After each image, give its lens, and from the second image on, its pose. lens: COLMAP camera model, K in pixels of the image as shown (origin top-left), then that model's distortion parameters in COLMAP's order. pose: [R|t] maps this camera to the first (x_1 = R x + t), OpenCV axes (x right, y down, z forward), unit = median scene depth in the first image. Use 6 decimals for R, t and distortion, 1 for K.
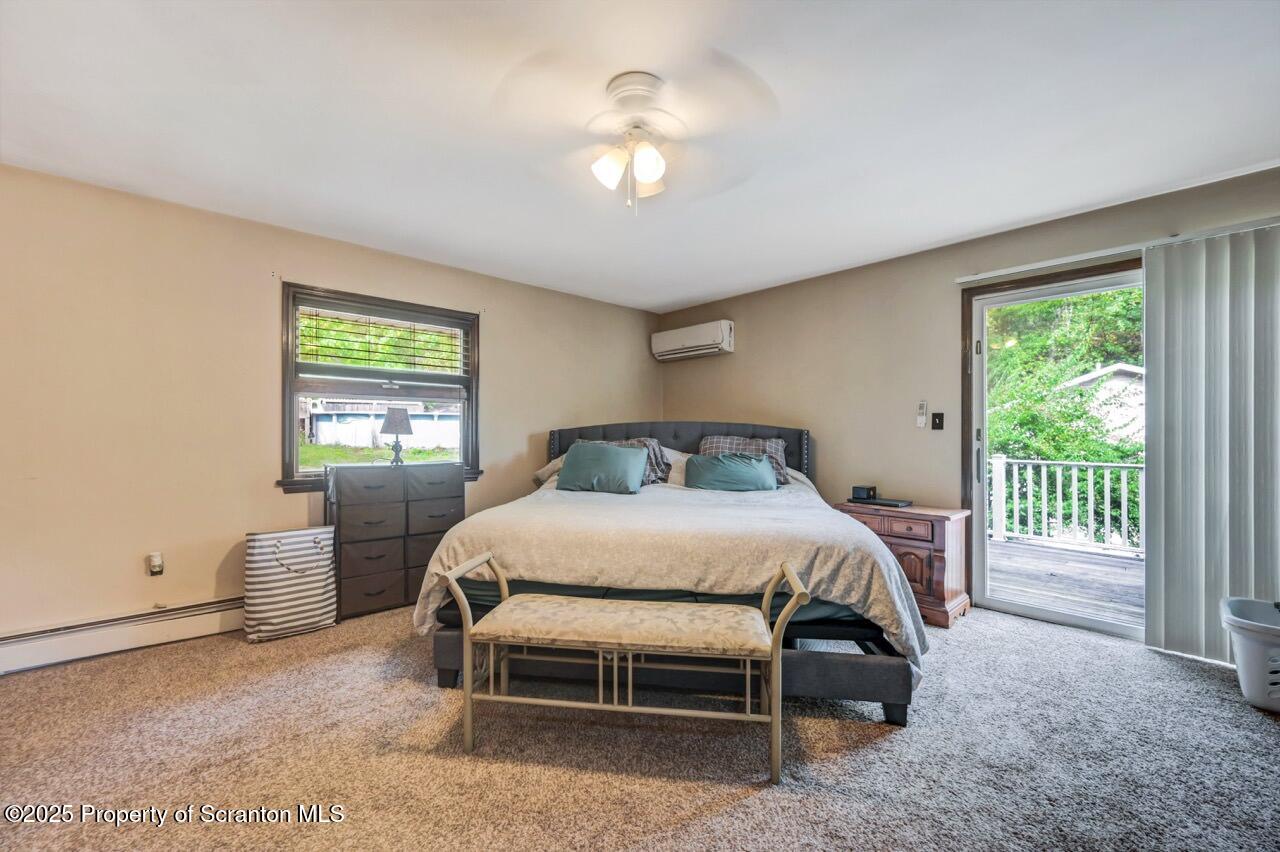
lens RADIAL K [[513.3, 0, 642.3], [0, 513.3, 430.5], [0, 0, 1]] dist [-0.000907, 0.000042]
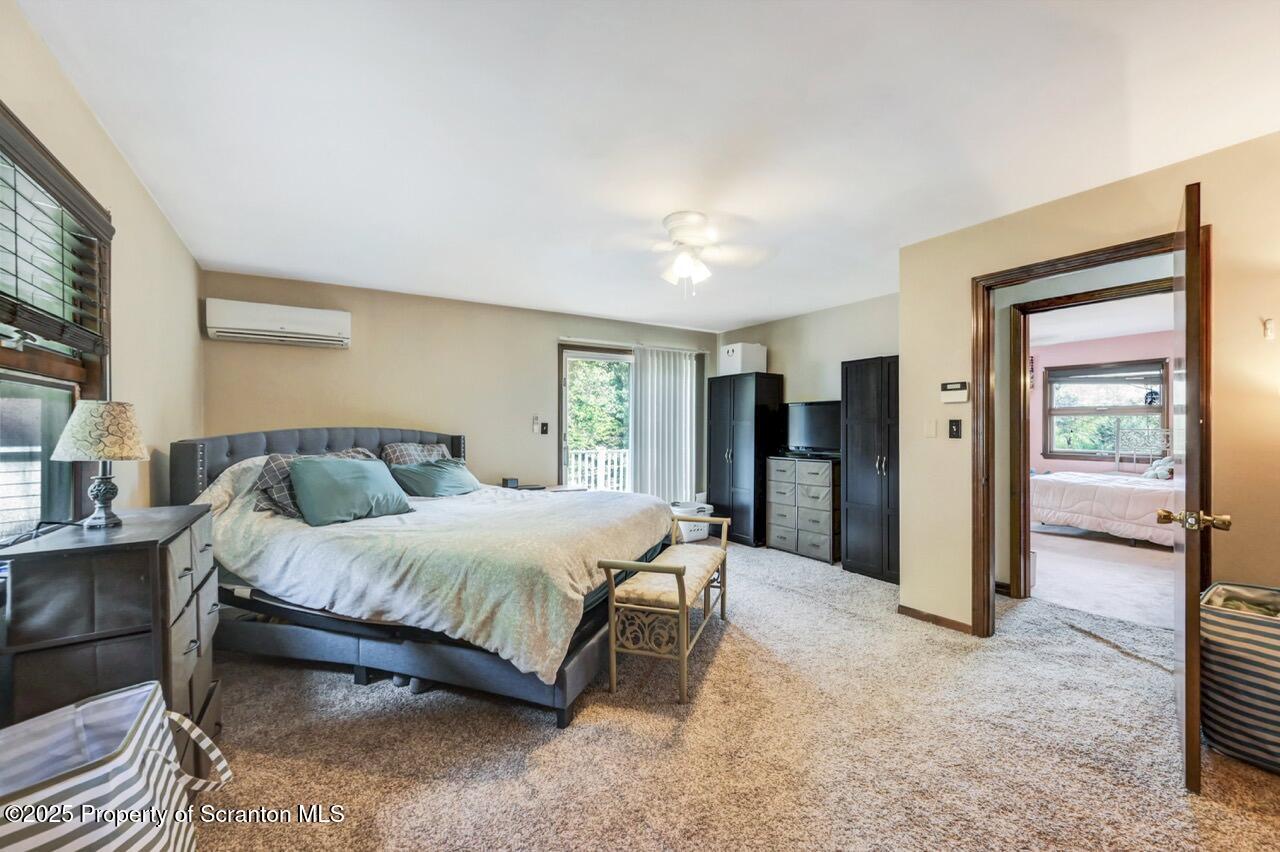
lens RADIAL K [[513.3, 0, 642.3], [0, 513.3, 430.5], [0, 0, 1]] dist [-0.000907, 0.000042]
pose [[0.181342, -0.004726, 0.983409, -0.820713], [0.004238, 0.999983, 0.004024, -0.016889], [-0.983411, 0.003438, 0.181359, 0.458071]]
